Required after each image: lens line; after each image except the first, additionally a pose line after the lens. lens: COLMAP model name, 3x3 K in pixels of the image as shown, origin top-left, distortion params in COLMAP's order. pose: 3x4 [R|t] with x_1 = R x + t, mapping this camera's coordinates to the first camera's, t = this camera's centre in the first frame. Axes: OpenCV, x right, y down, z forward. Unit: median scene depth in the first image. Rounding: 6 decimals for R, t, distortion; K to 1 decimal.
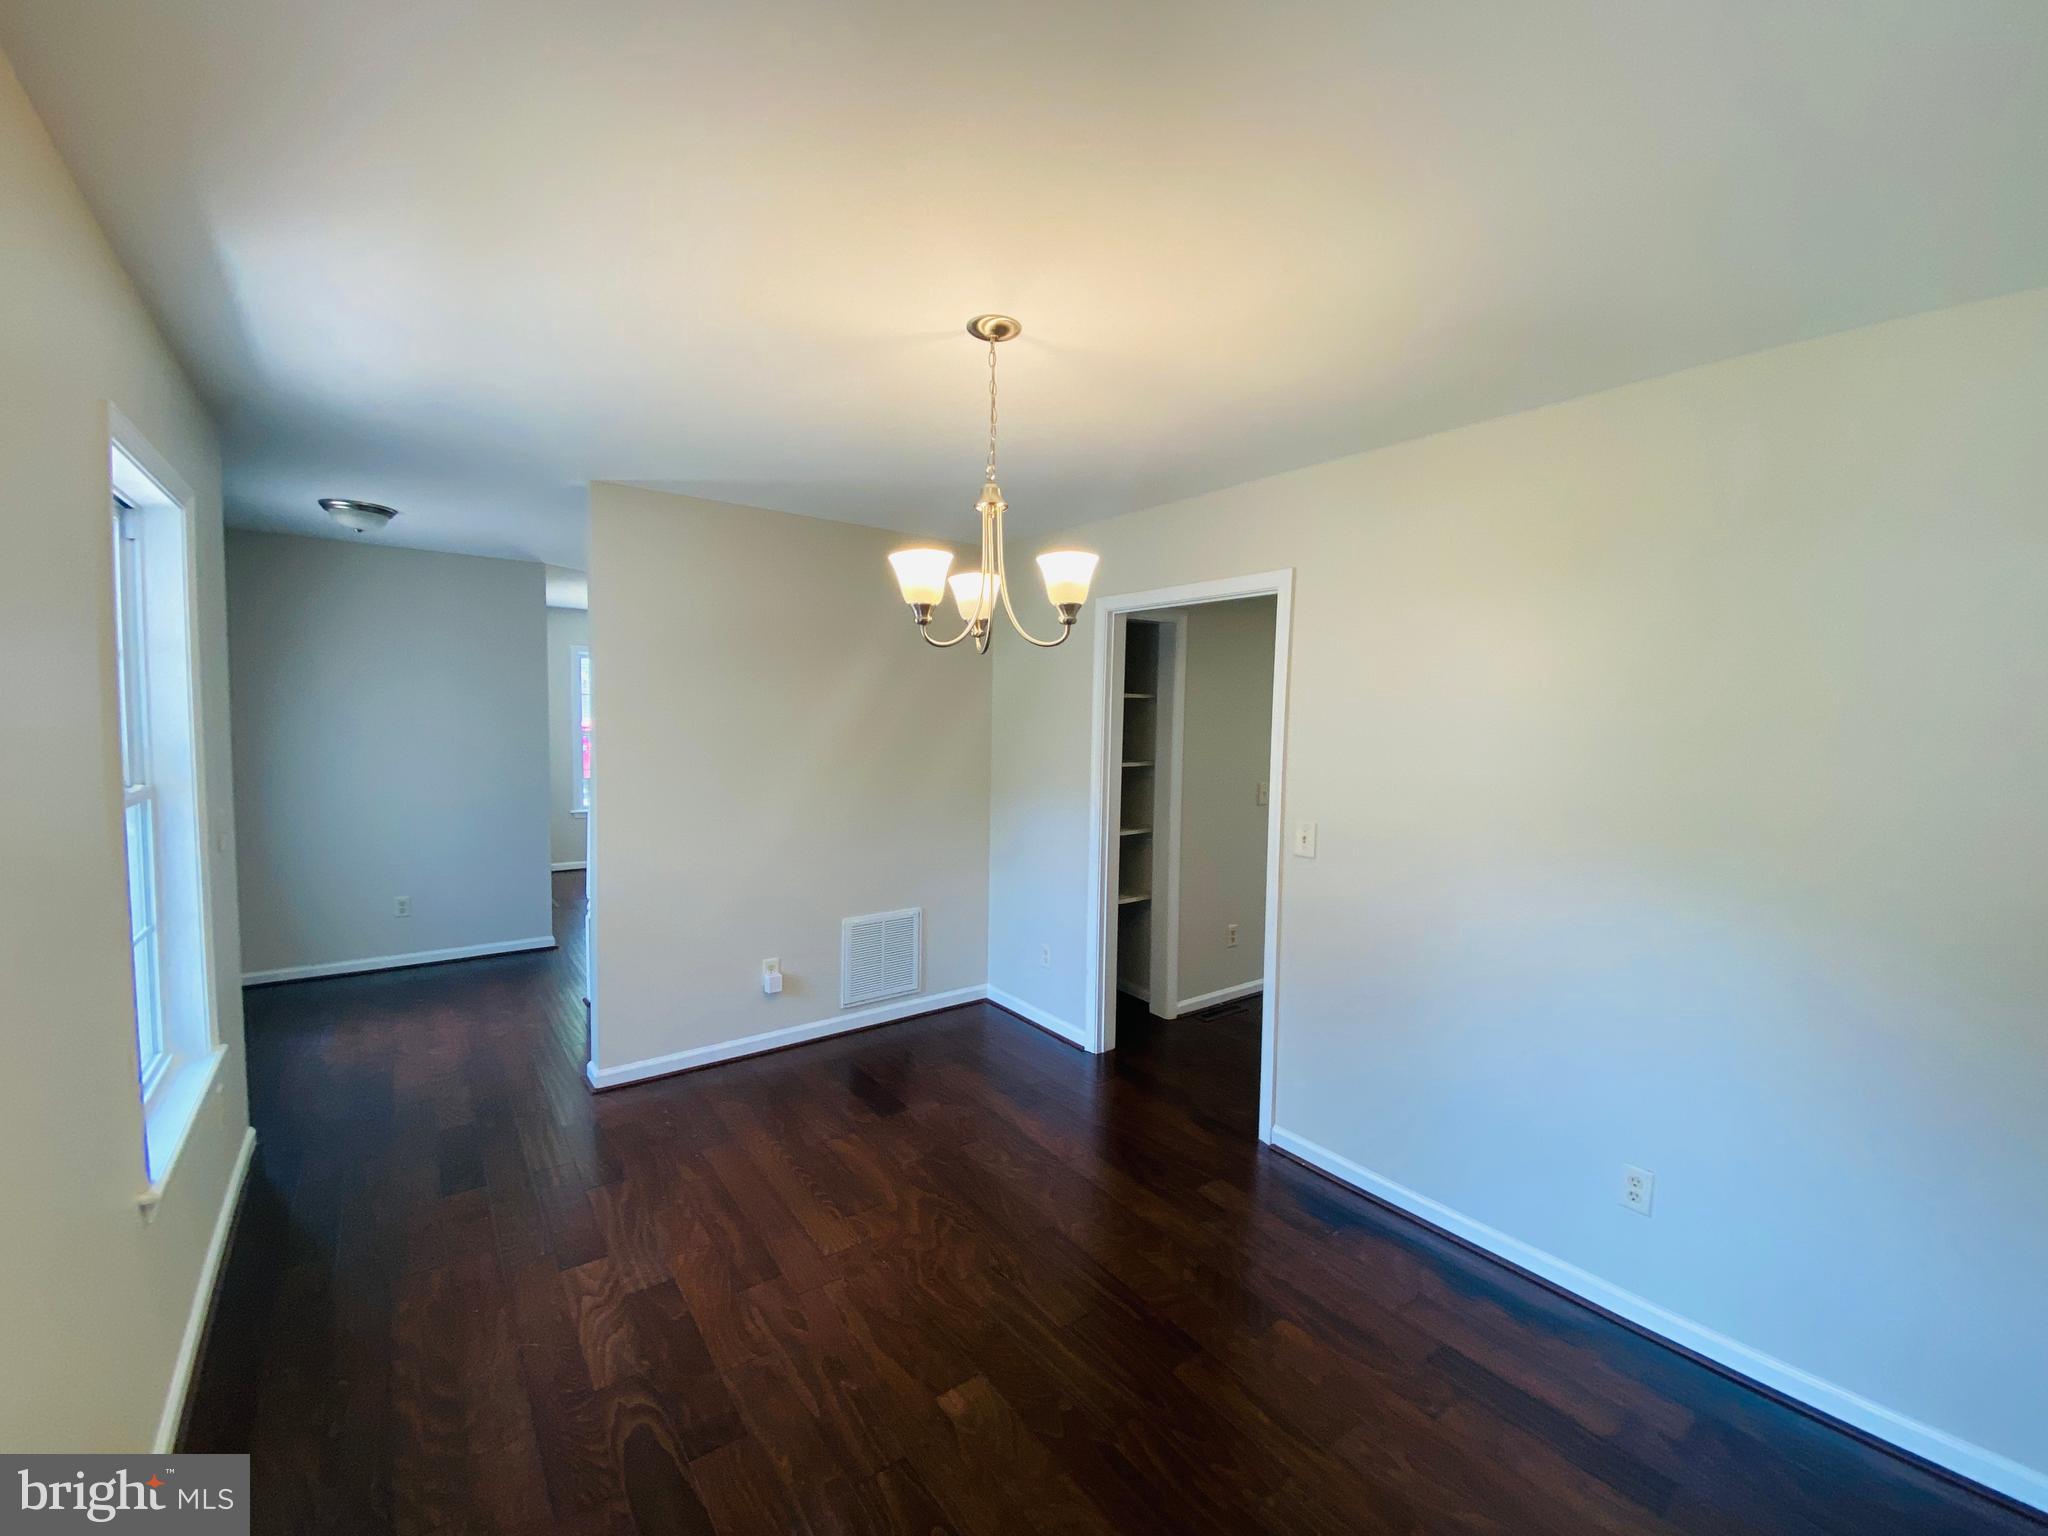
lens RADIAL K [[857.2, 0, 1015.9], [0, 857.2, 763.5], [0, 0, 1]] dist [0.001980, -0.000007]
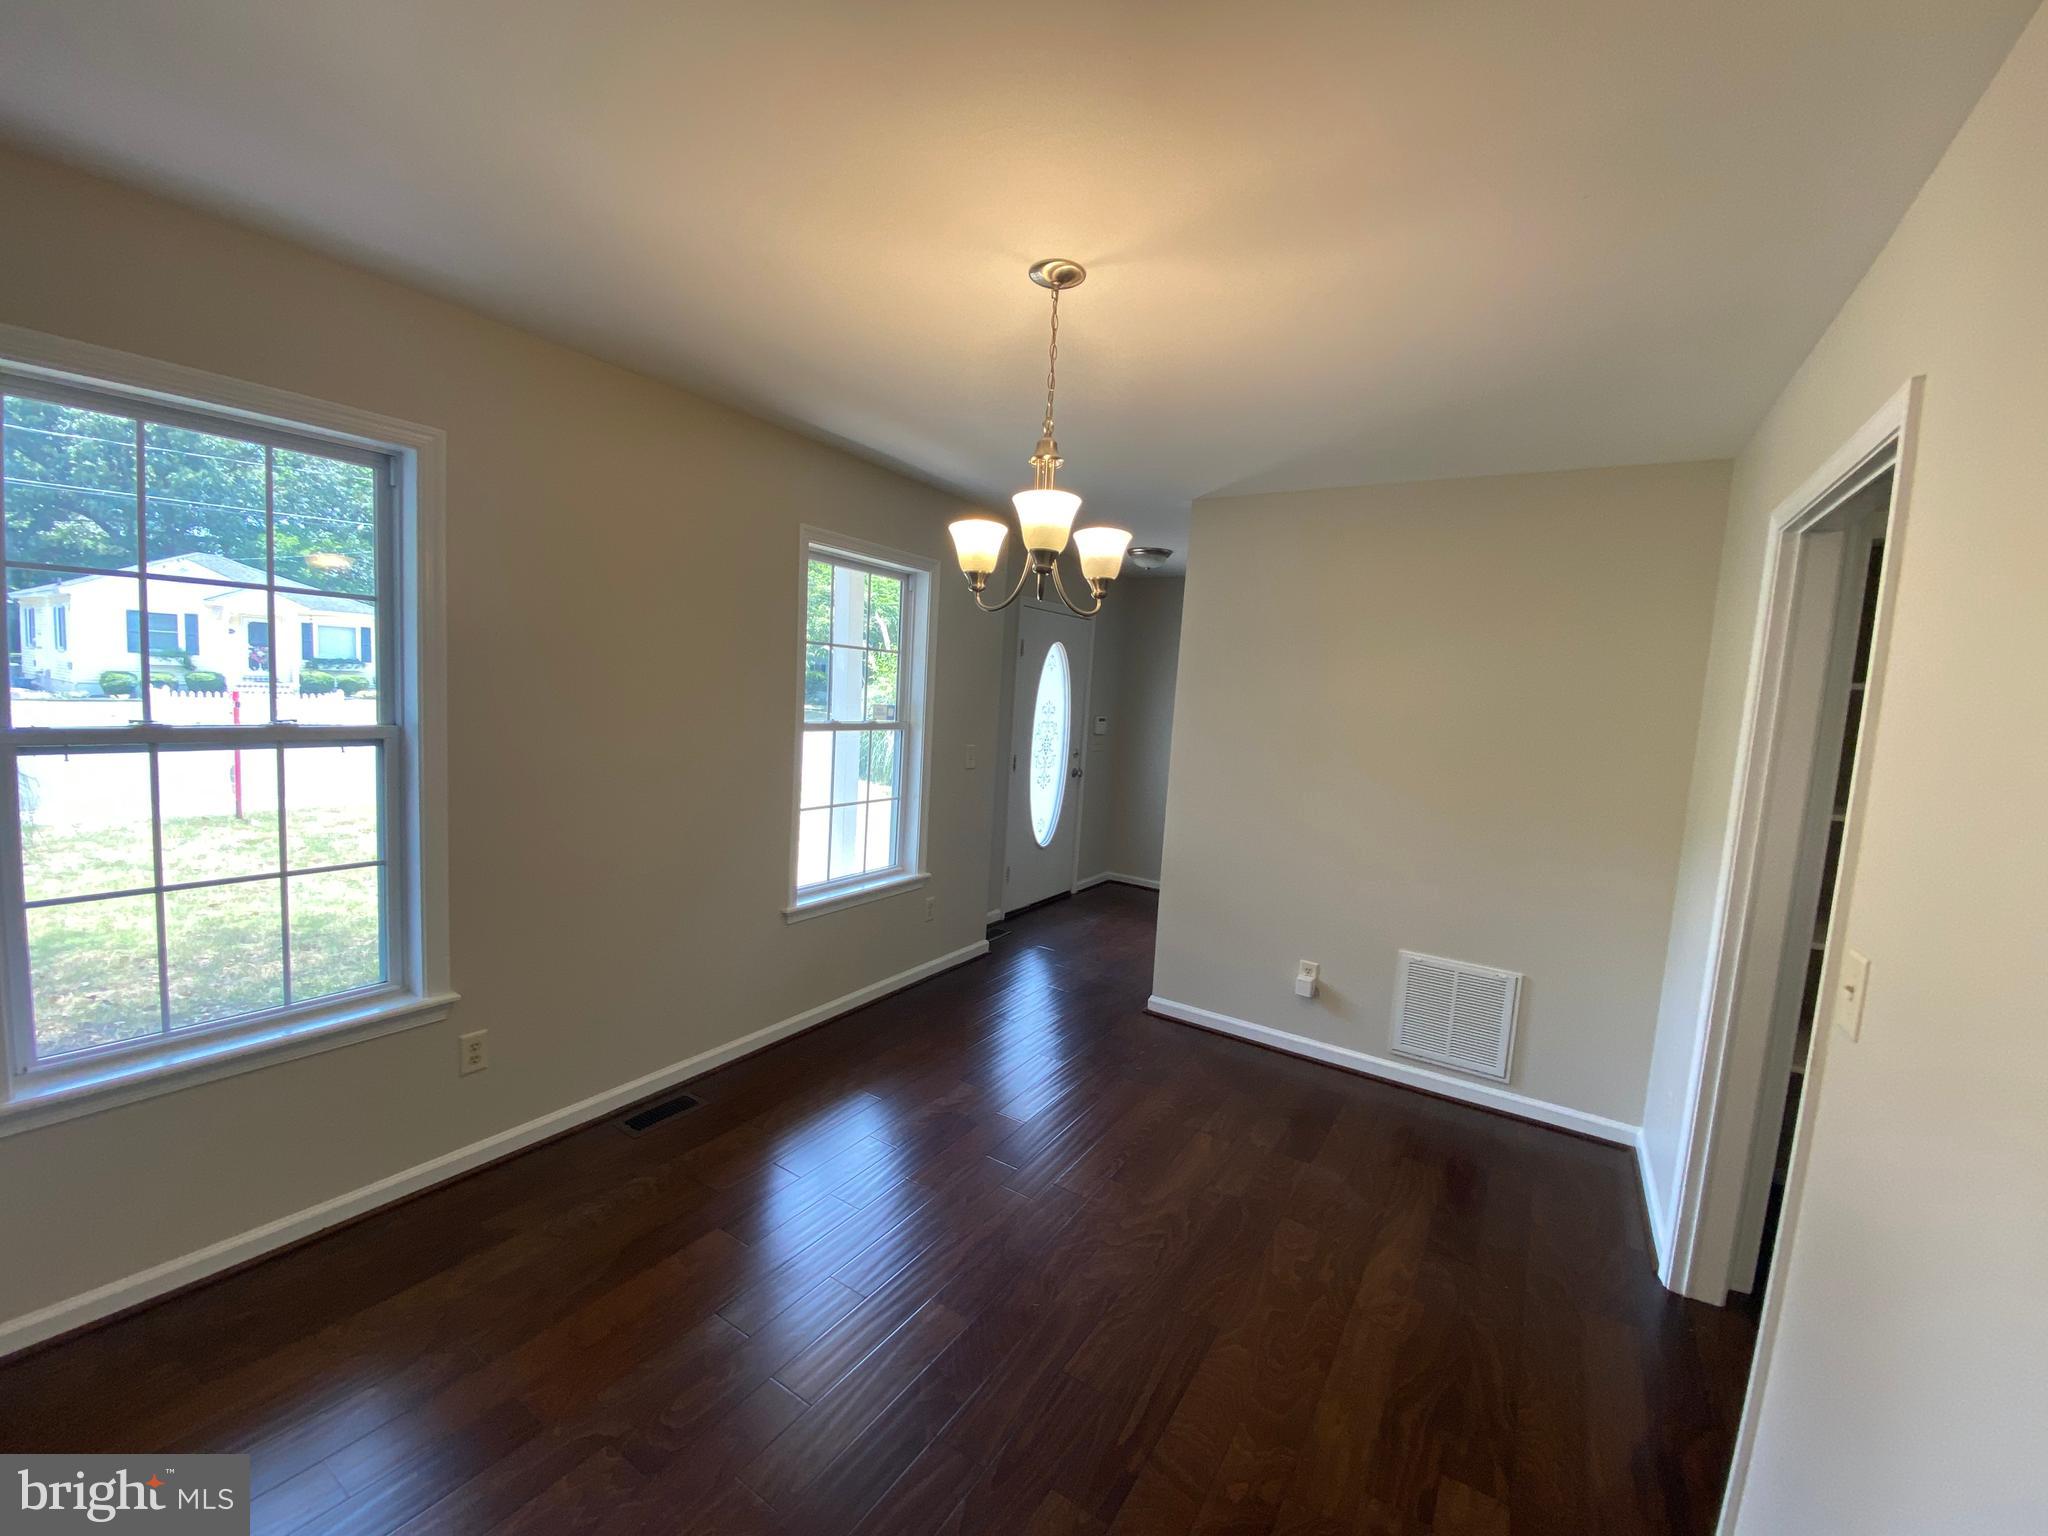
lens RADIAL K [[831.6, 0, 1020.5], [0, 831.6, 765.2], [0, 0, 1]] dist [0.022682, -0.000658]
pose [[0.360946, 0.095461, -0.927688, 0.669102], [-0.119029, 0.991327, 0.055697, -0.006230], [0.924959, 0.090318, 0.369178, 0.498856]]
